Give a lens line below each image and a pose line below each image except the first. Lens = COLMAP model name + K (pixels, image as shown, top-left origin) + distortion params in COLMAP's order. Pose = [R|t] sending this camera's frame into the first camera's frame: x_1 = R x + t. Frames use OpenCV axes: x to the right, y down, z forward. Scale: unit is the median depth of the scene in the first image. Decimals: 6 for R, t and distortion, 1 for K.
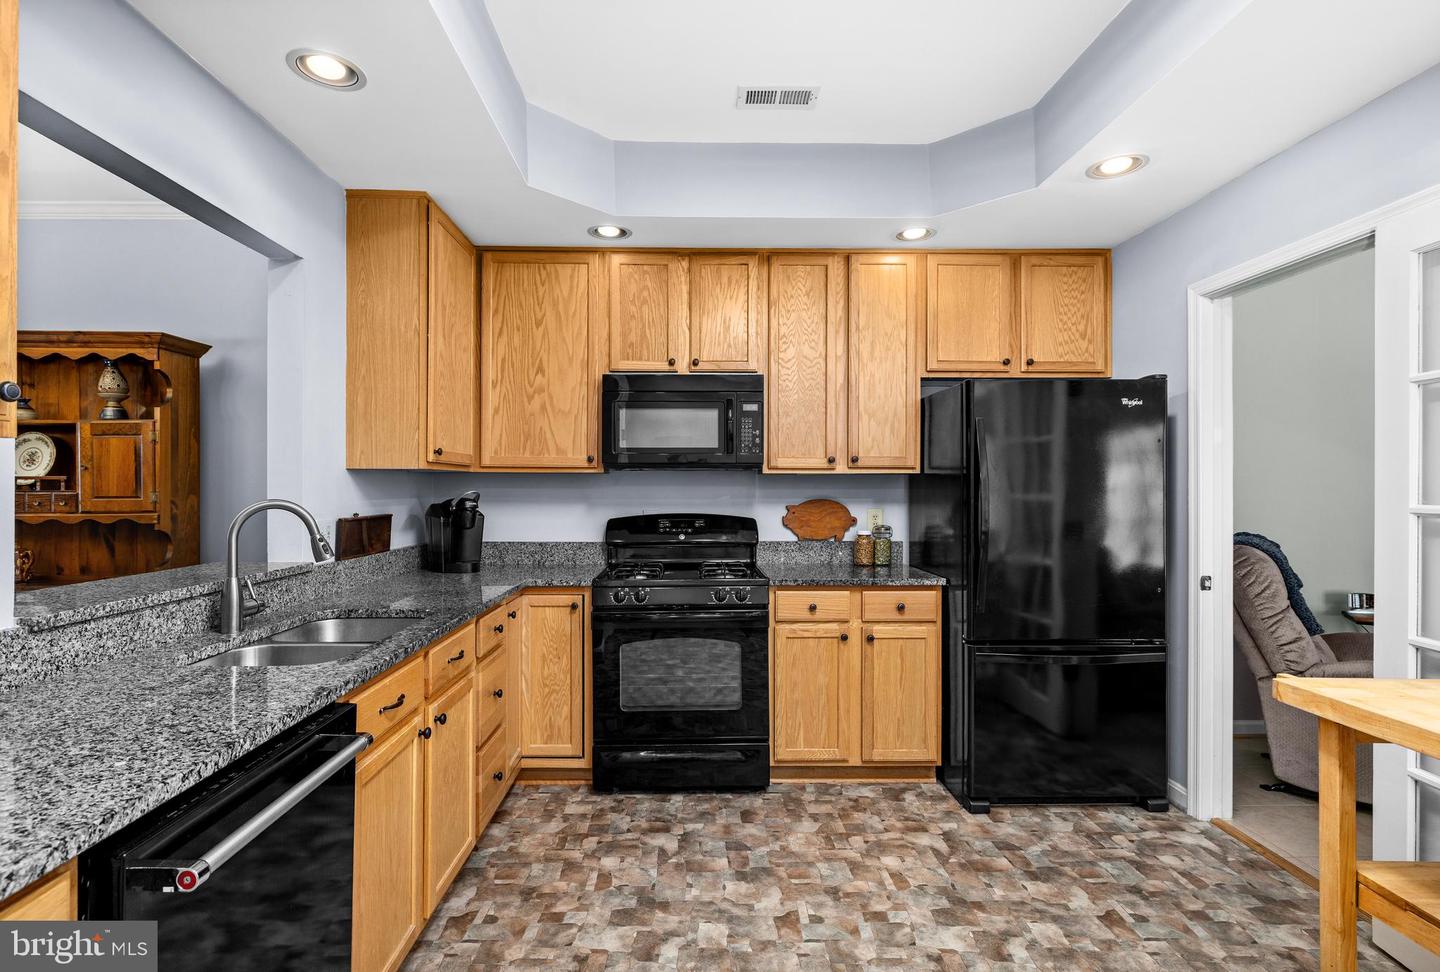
lens RADIAL K [[793.8, 0, 656.3], [0, 793.8, 485.1], [0, 0, 1]] dist [-0.003584, 0.000155]
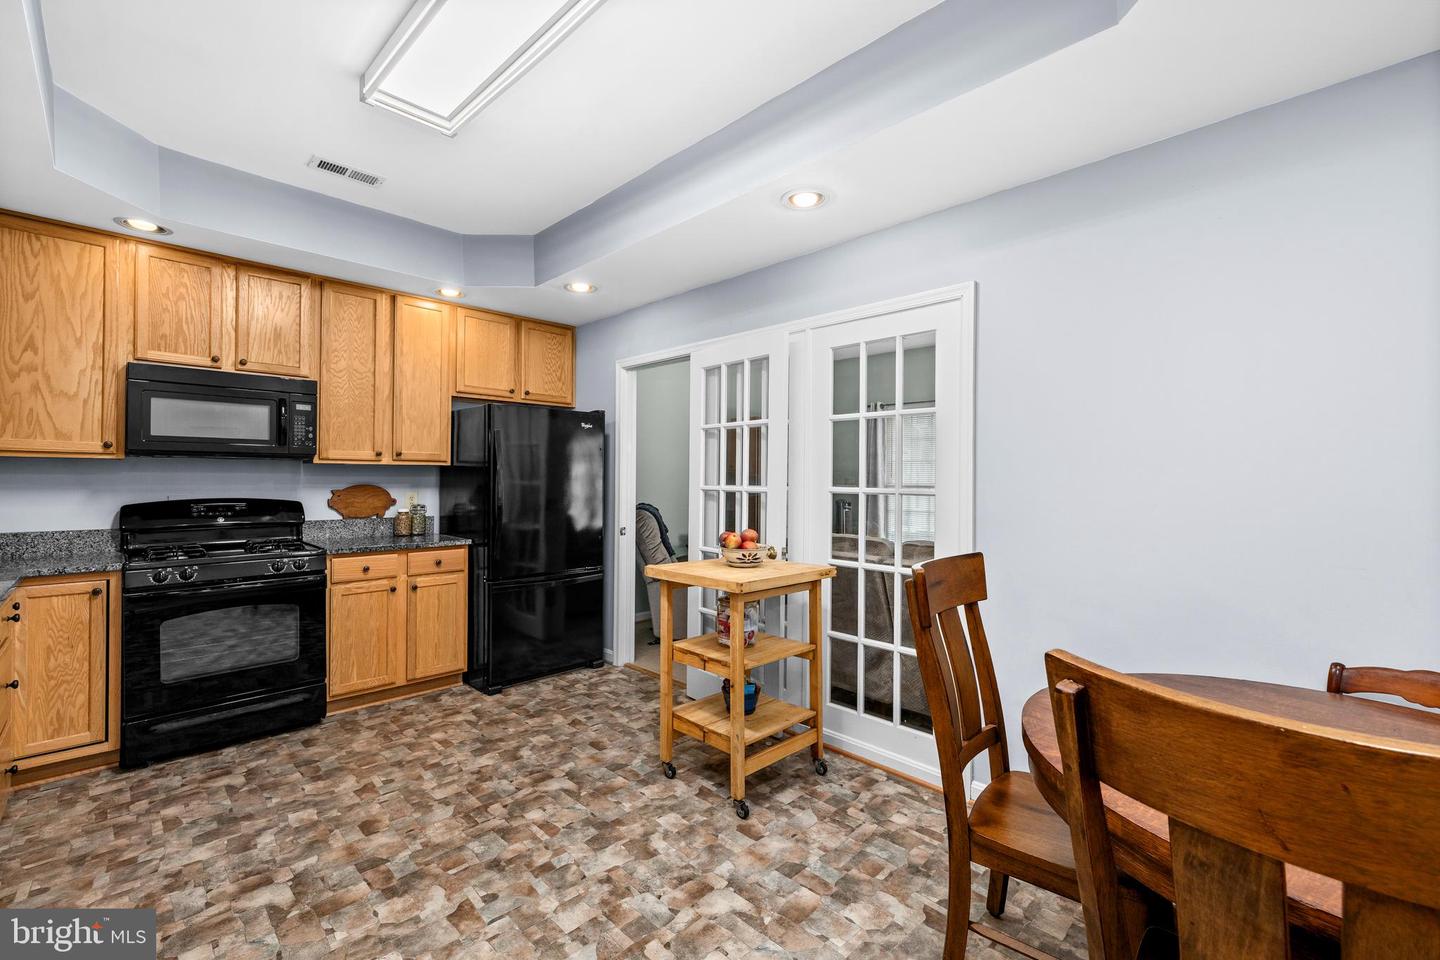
lens RADIAL K [[607.3, 0, 720.0], [0, 607.3, 480.0], [0, 0, 1]] dist [0.000623, -0.000324]
pose [[0.725394, 0.002361, 0.688330, -0.060581], [-0.008966, 0.999942, 0.006020, -0.000291], [-0.688276, -0.010538, 0.725372, -0.096886]]
